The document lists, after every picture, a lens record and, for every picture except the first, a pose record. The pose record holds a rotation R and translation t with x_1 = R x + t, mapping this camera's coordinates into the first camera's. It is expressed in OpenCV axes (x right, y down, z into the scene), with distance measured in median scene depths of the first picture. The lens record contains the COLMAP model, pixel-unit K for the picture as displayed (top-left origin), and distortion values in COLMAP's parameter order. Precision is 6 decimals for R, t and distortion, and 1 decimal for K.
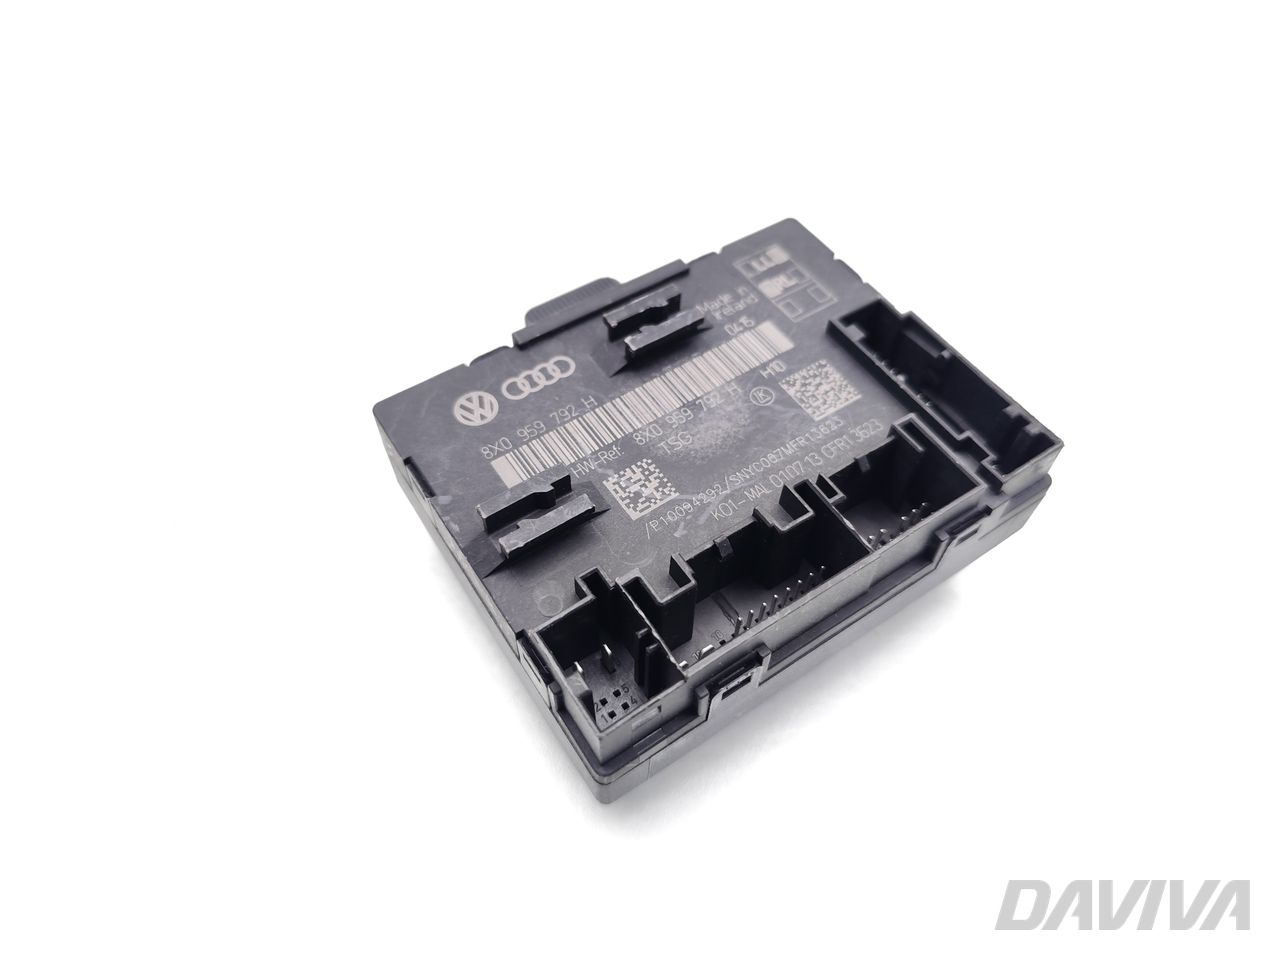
lens RADIAL K [[923.1, 0, 649.4], [0, 923.1, 485.4], [0, 0, 1]] dist [0.001787, -0.000634]
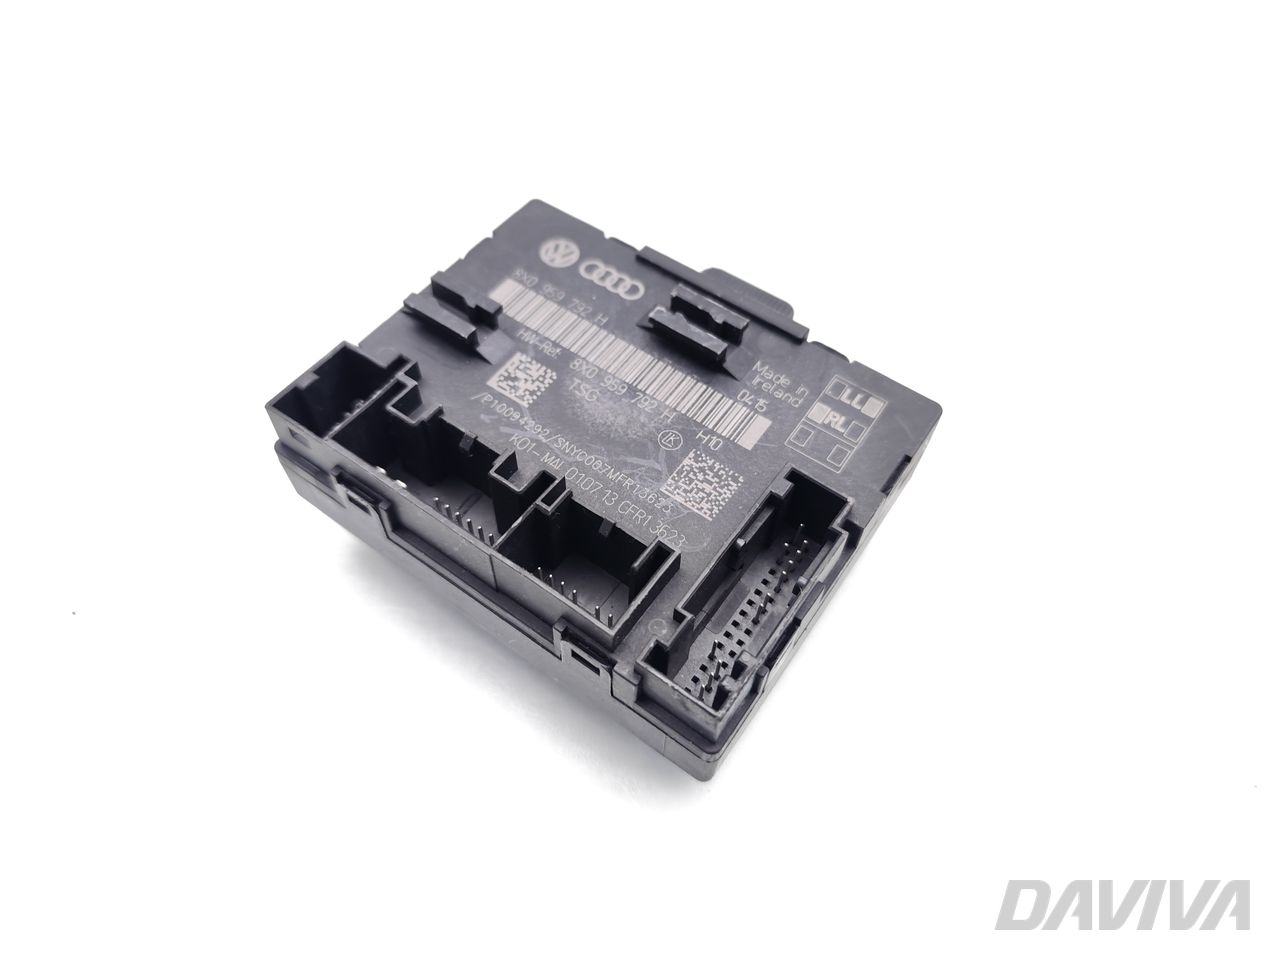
lens RADIAL K [[954.5, 0, 640.0], [0, 954.5, 480.0], [0, 0, 1]] dist [0.001976, -0.000124]
pose [[0.352040, 0.770830, -0.530933, 0.691204], [-0.778581, 0.556004, 0.290984, -0.347380], [0.519500, 0.310936, 0.795889, 0.192424]]
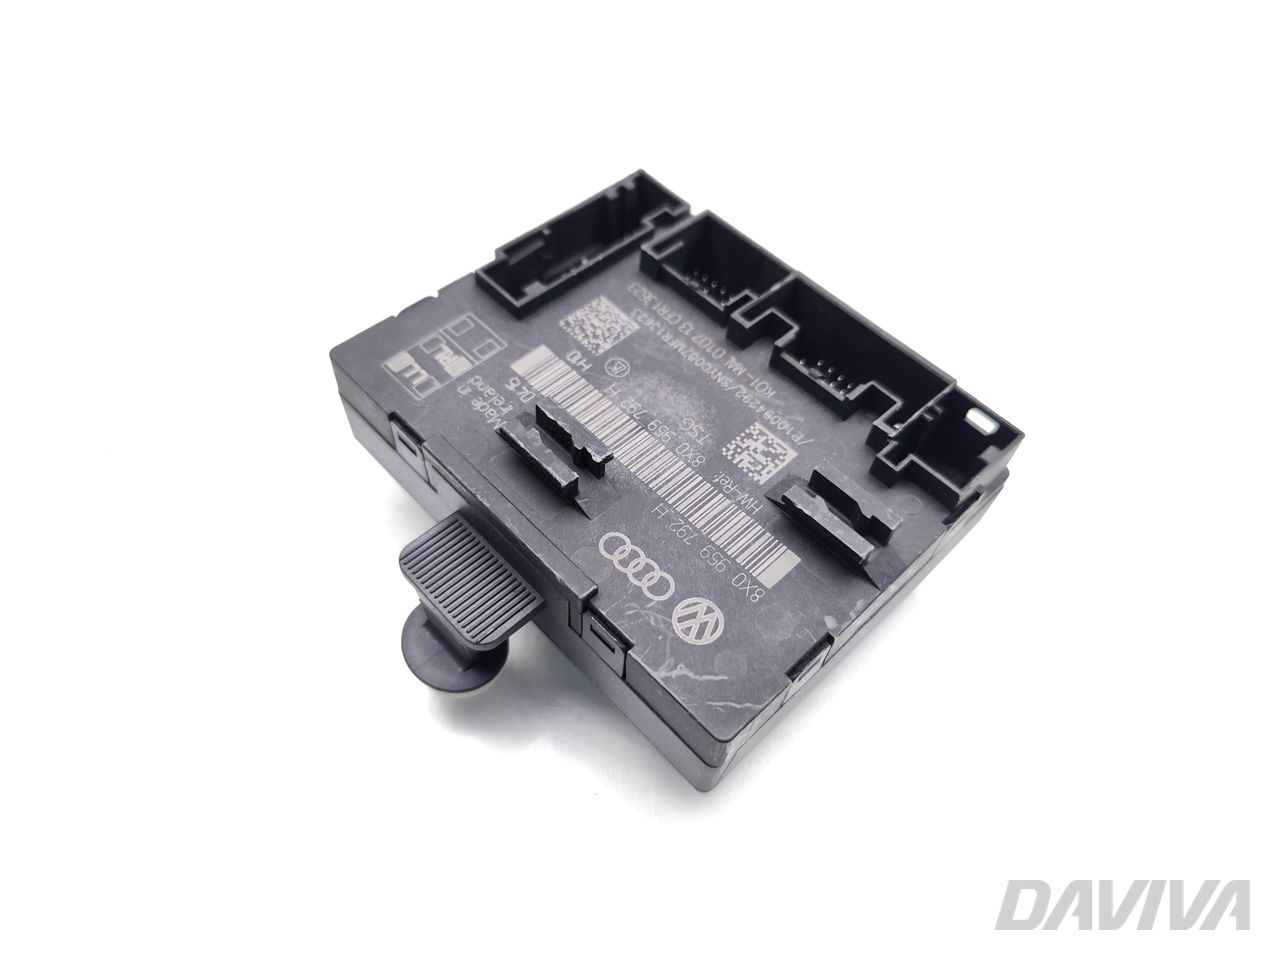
lens RADIAL K [[923.1, 0, 649.4], [0, 923.1, 485.4], [0, 0, 1]] dist [0.001787, -0.000634]
pose [[-0.171652, -0.825540, 0.537605, -0.522767], [0.771348, 0.226839, 0.594614, -0.634943], [-0.612828, 0.516748, 0.597841, 0.462363]]
